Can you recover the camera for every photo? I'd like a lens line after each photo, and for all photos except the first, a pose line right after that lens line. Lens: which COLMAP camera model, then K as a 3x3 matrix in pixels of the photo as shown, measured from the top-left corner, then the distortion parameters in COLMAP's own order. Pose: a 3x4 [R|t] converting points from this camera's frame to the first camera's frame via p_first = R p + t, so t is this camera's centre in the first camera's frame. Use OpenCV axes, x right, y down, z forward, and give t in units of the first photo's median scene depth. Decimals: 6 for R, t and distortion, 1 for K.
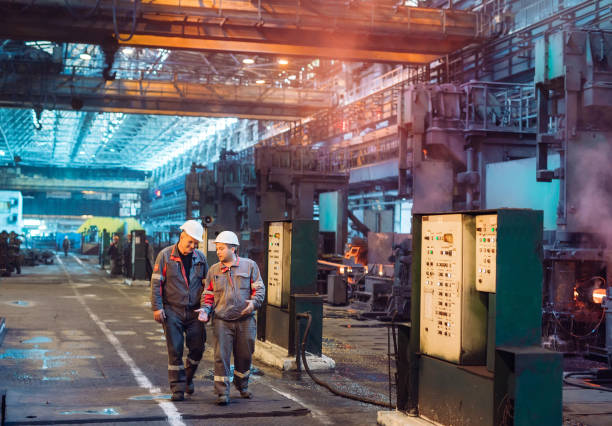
lens RADIAL K [[869.4, 0, 287.7], [0, 869.4, 215.4], [0, 0, 1]] dist [0.009861, 0.006928]
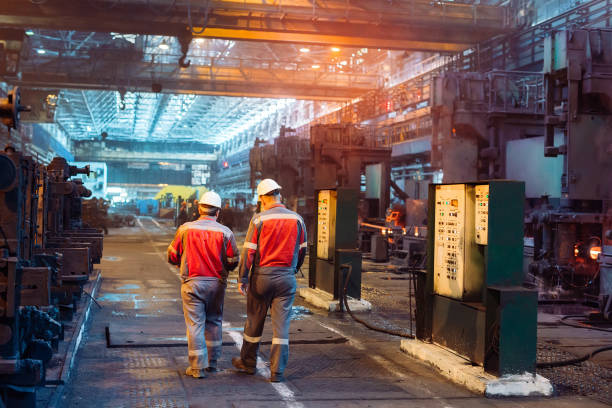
lens RADIAL K [[840.1, 0, 306.4], [0, 840.1, 202.1], [0, 0, 1]] dist [0.009891, 0.036220]
pose [[0.998769, 0.003425, -0.049488, 0.013493], [-0.002356, 0.999763, 0.021648, -0.000641], [0.049550, -0.021505, 0.998540, -0.117437]]
